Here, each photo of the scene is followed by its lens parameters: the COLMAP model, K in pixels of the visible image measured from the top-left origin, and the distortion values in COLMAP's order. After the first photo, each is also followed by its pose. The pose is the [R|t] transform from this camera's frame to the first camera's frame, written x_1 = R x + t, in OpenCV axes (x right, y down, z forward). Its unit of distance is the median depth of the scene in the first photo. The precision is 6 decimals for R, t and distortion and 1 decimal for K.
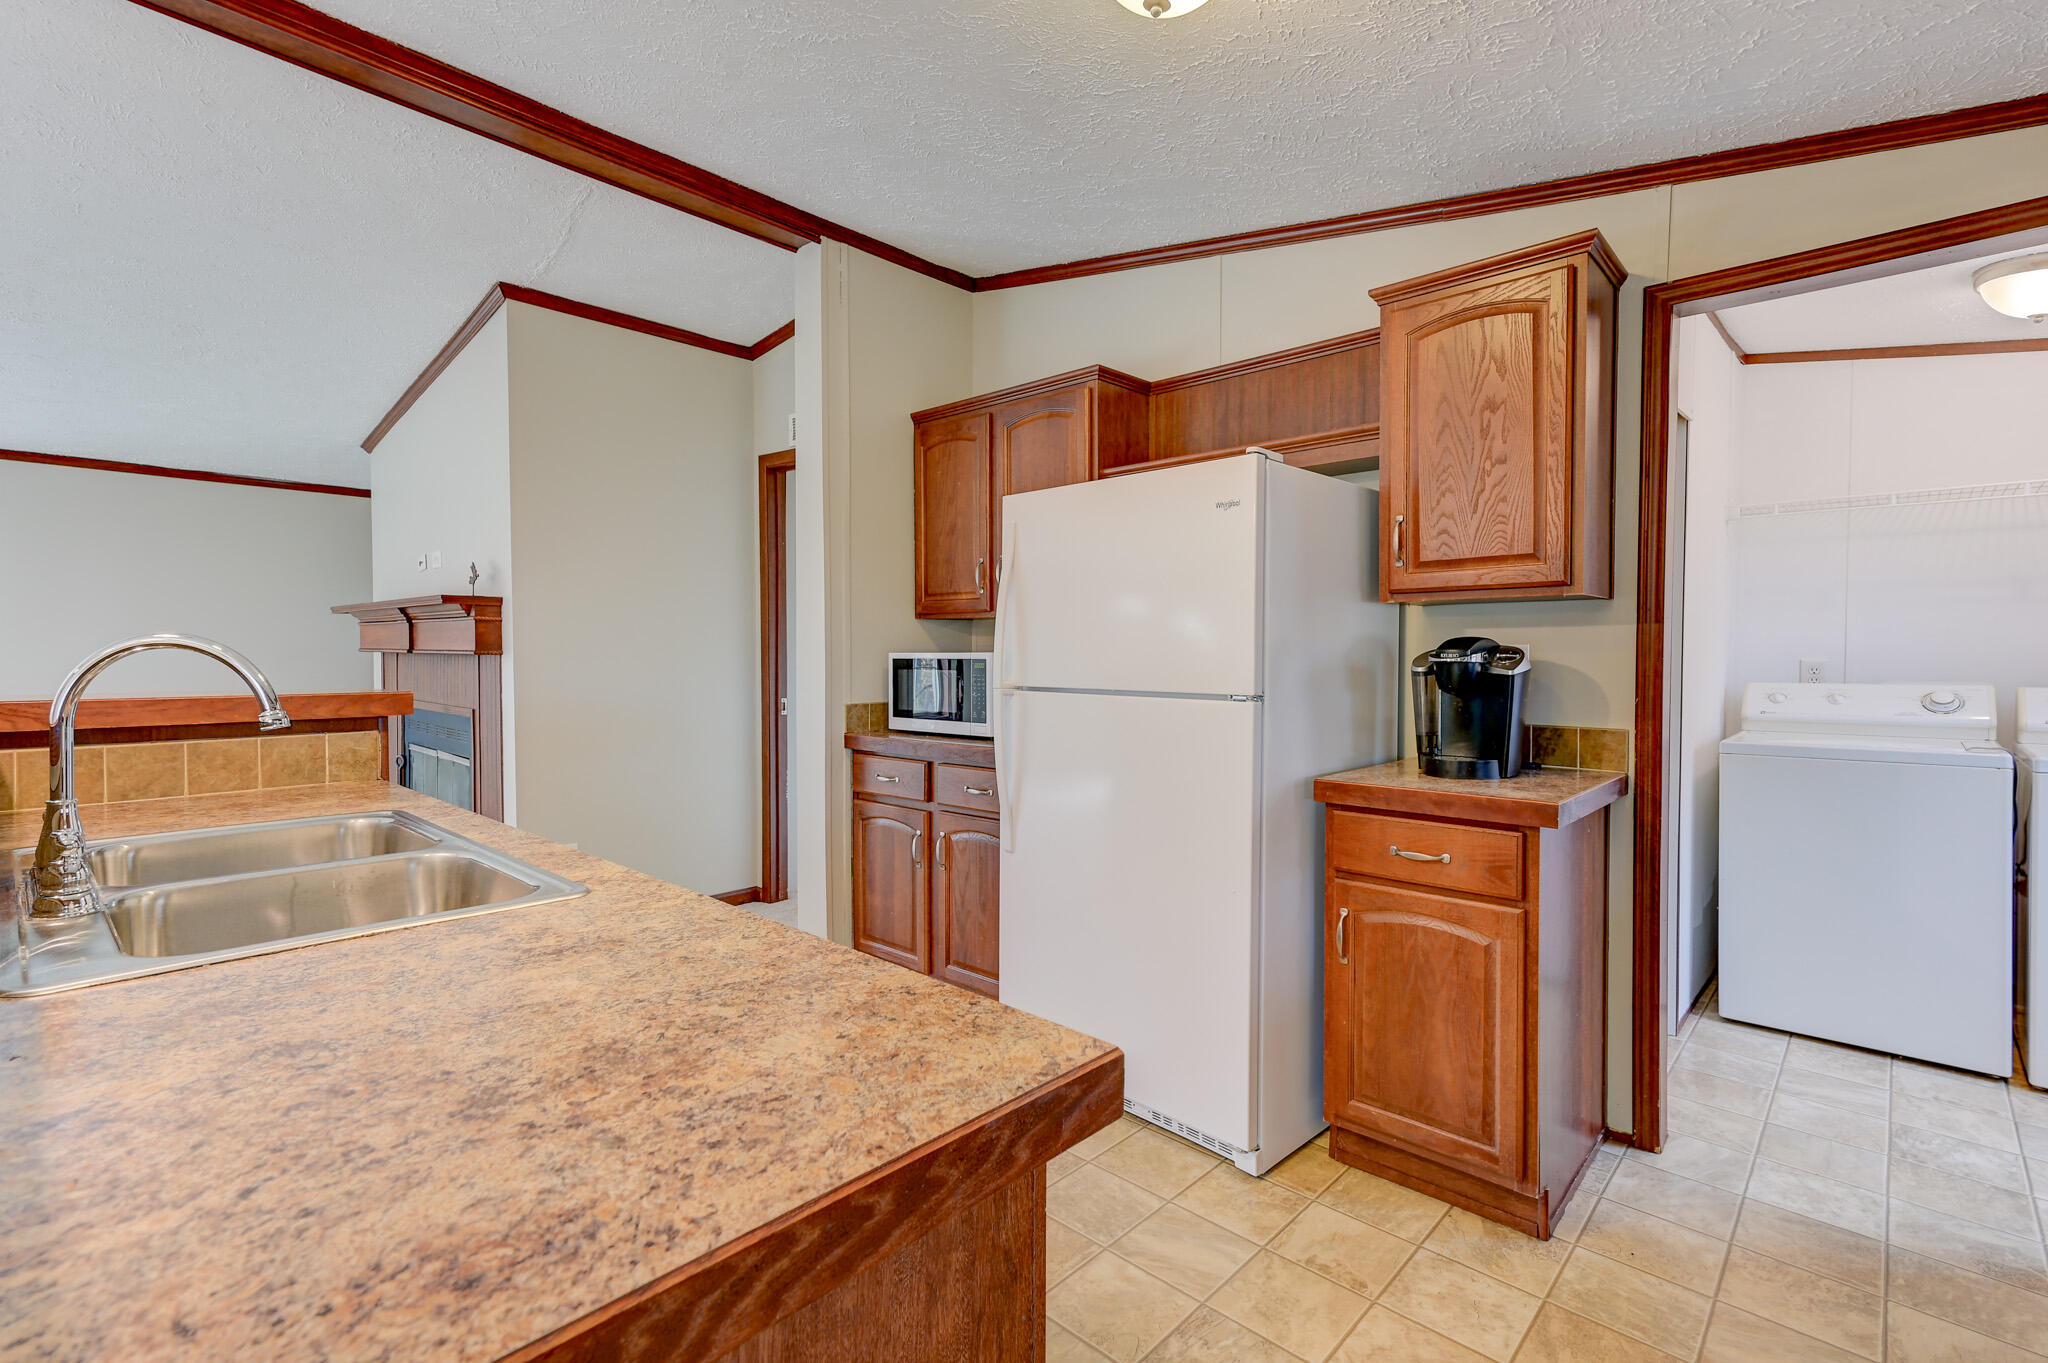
lens RADIAL K [[935.4, 0, 1028.5], [0, 935.4, 672.6], [0, 0, 1]] dist [0.016215, 0.000720]
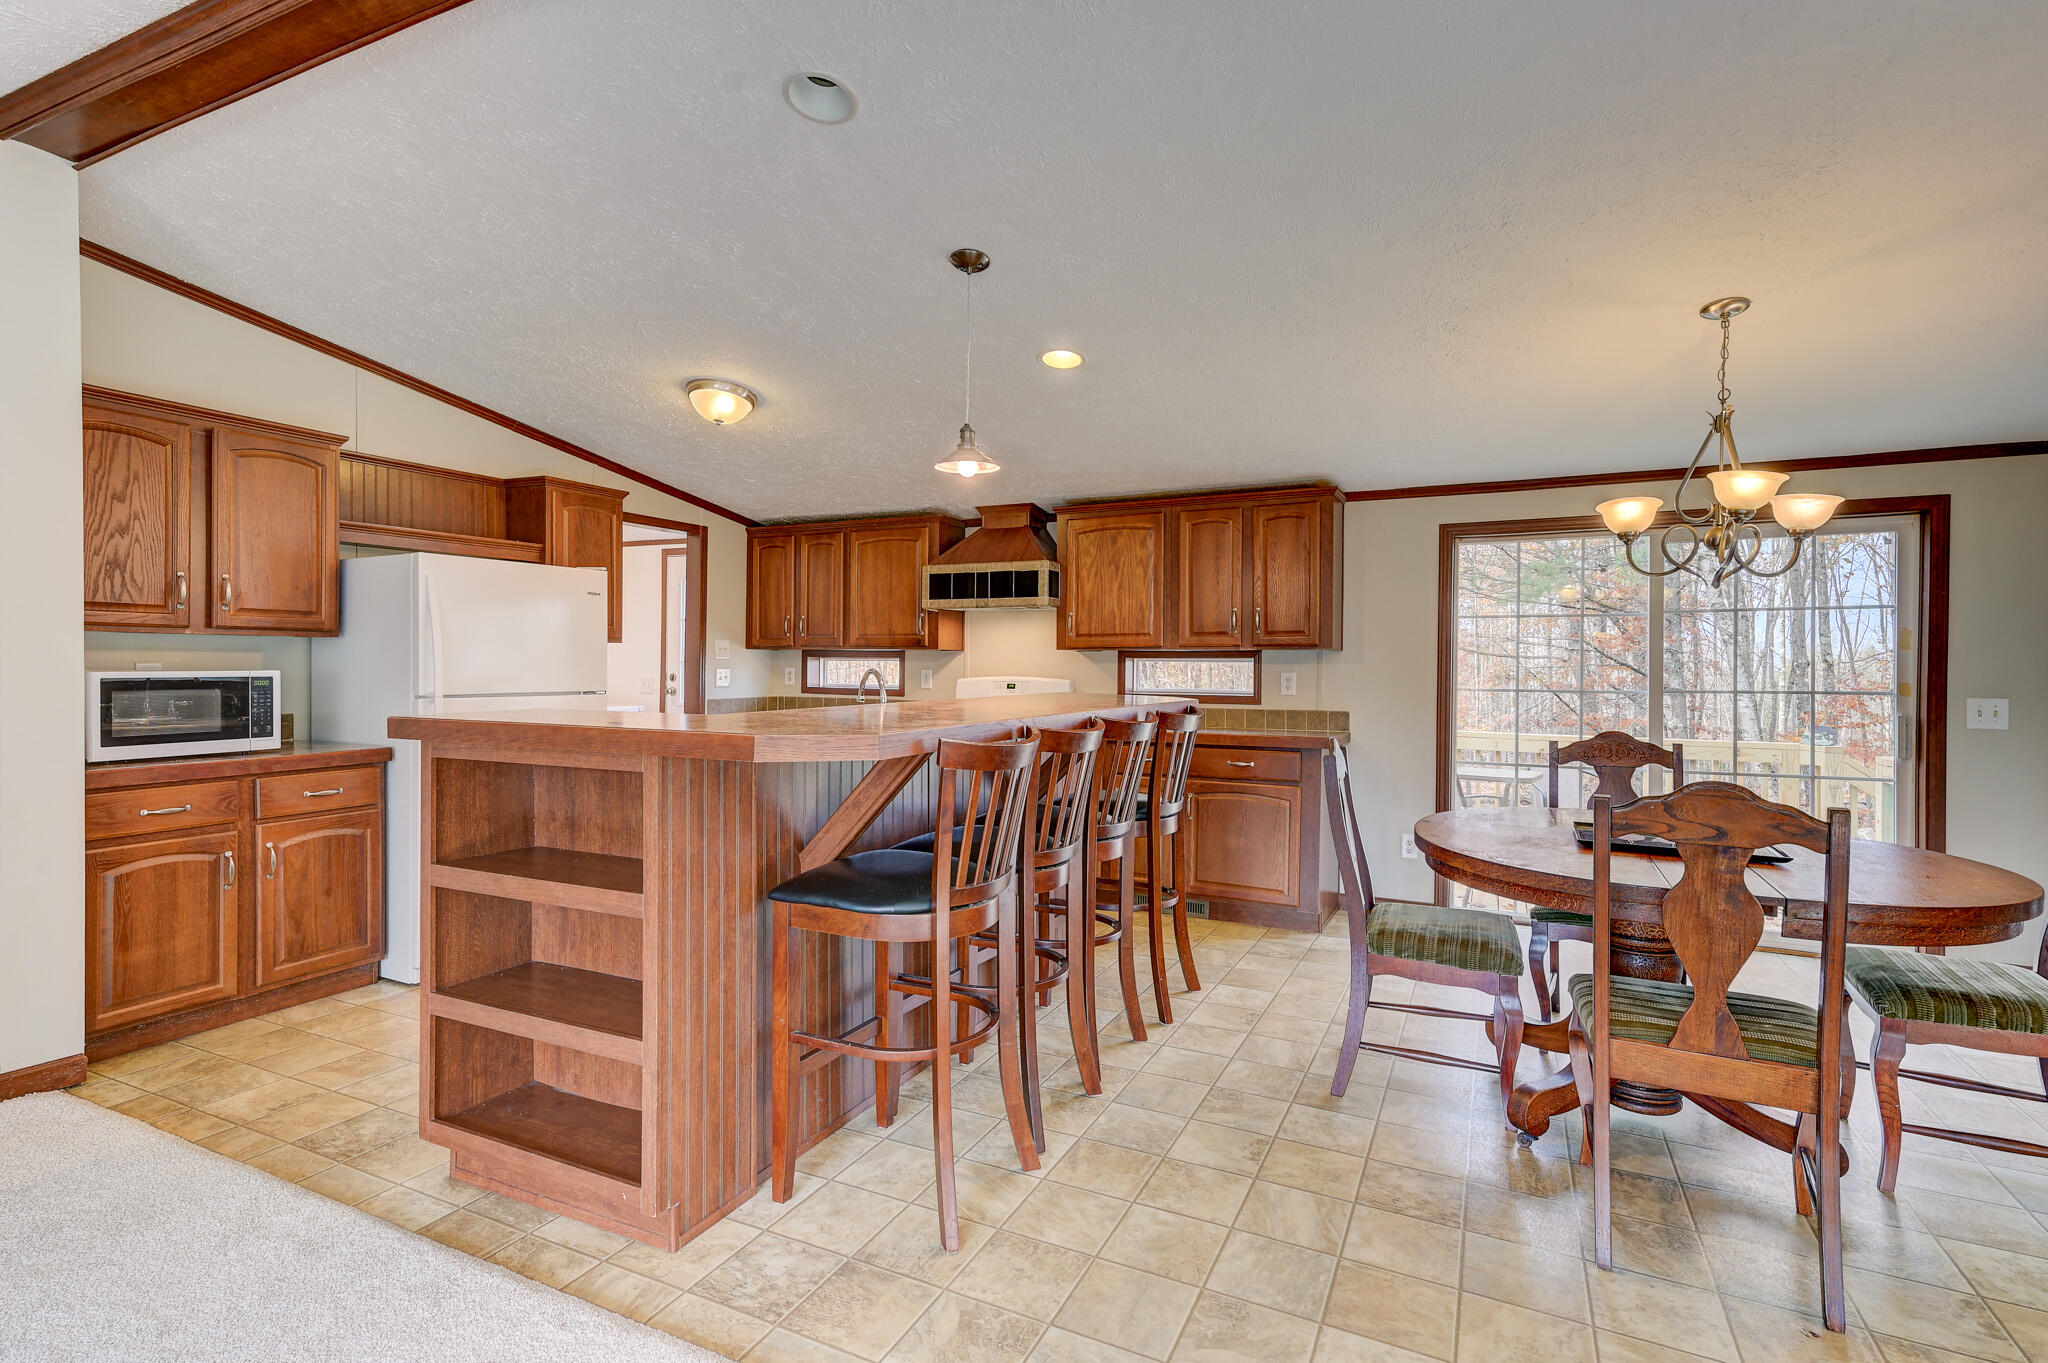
lens RADIAL K [[972.7, 0, 1025.5], [0, 972.7, 672.6], [0, 0, 1]] dist [0.013599, 0.000945]
pose [[-0.287675, -0.013810, 0.957629, -1.736148], [0.014254, 0.999724, 0.018699, -0.035800], [-0.957622, 0.019029, -0.287398, 0.632586]]
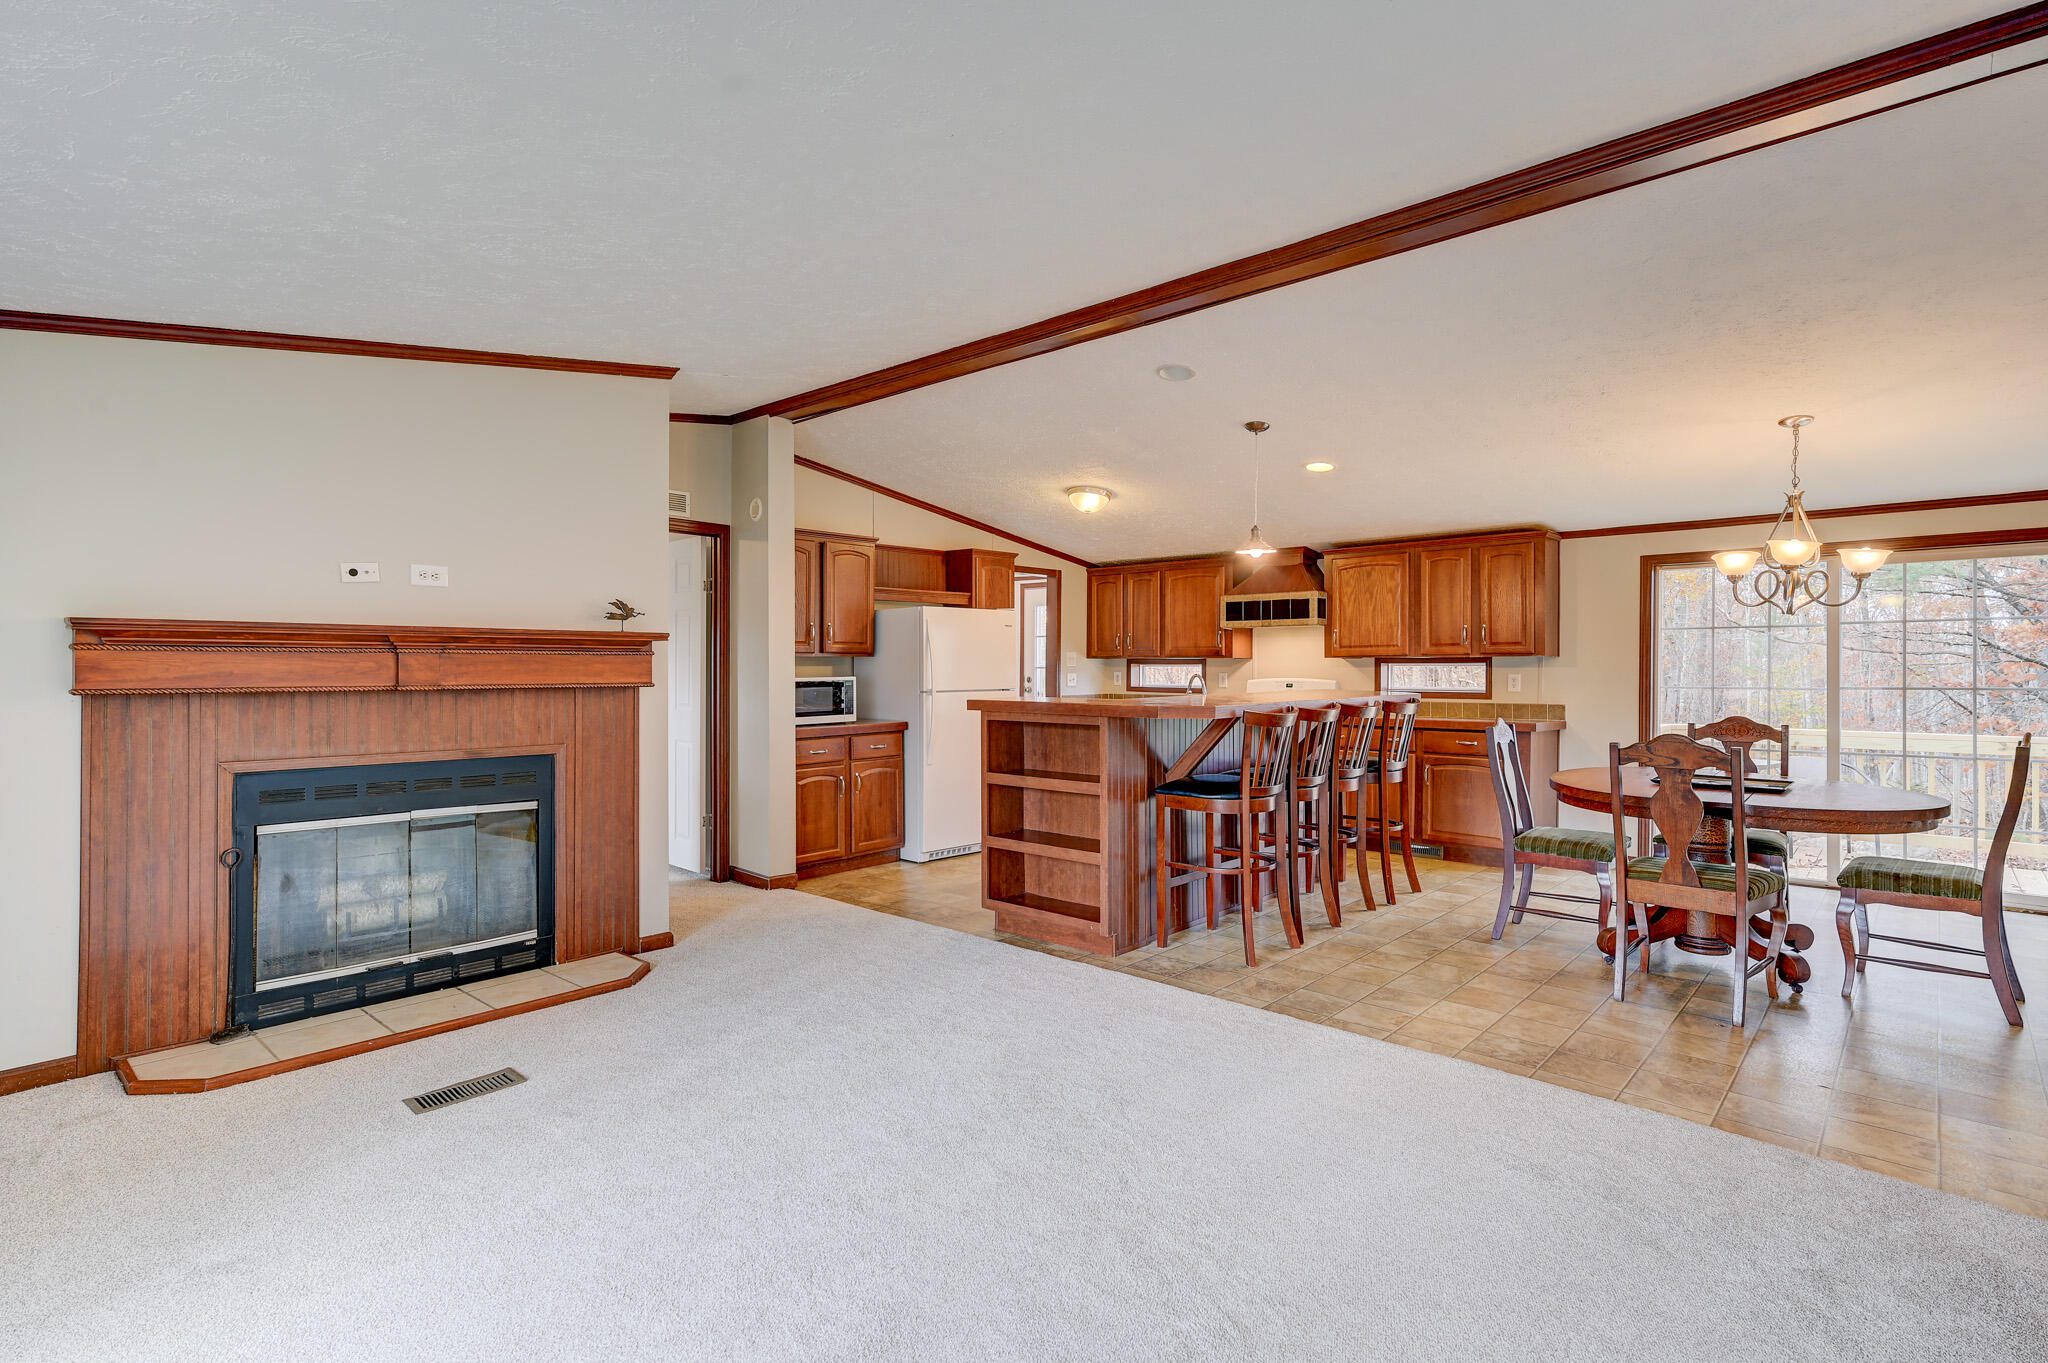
lens RADIAL K [[994.1, 0, 1027.6], [0, 994.1, 672.7], [0, 0, 1]] dist [0.014226, -0.000665]
pose [[-0.010187, -0.011851, 0.999878, -2.609976], [0.024458, 0.999628, 0.012097, -0.058307], [-0.999649, 0.024578, -0.009893, 0.848216]]
